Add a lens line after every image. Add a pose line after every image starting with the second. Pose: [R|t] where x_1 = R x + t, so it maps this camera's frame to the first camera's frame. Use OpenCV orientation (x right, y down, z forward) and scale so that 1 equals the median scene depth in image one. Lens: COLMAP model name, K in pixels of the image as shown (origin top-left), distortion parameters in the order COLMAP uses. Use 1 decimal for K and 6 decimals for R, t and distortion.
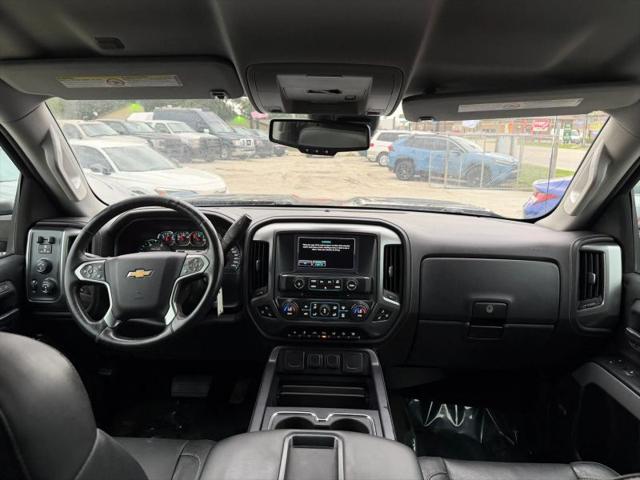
lens RADIAL K [[458.2, 0, 315.8], [0, 458.2, 237.3], [0, 0, 1]] dist [0.029865, -0.040184]
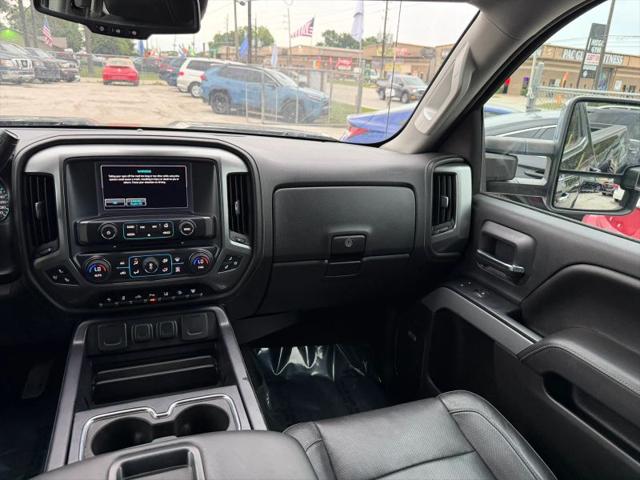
lens RADIAL K [[458.2, 0, 321.2], [0, 458.2, 241.8], [0, 0, 1]] dist [0.029865, -0.040184]
pose [[0.920455, -0.088257, 0.380754, -0.006489], [0.032675, 0.988138, 0.150054, 0.019537], [-0.389481, -0.125676, 0.912420, 0.218927]]
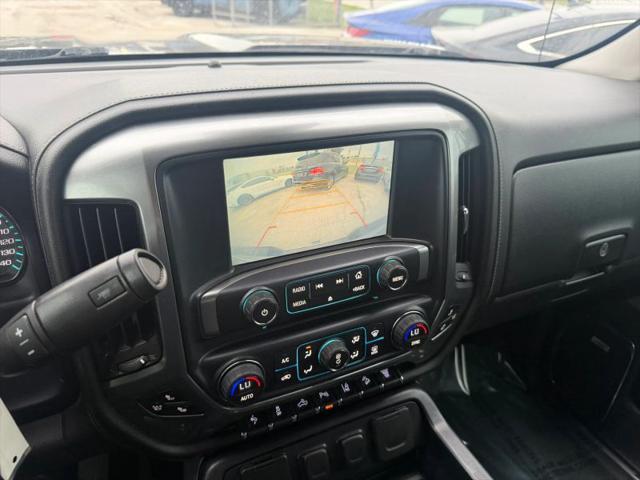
lens RADIAL K [[468.4, 0, 321.2], [0, 468.4, 245.0], [0, 0, 1]] dist [0.011906, -0.020496]
pose [[0.892402, -0.212092, 0.398291, -0.119209], [0.073019, 0.938897, 0.336362, -0.051442], [-0.445295, -0.271087, 0.853361, 0.683194]]
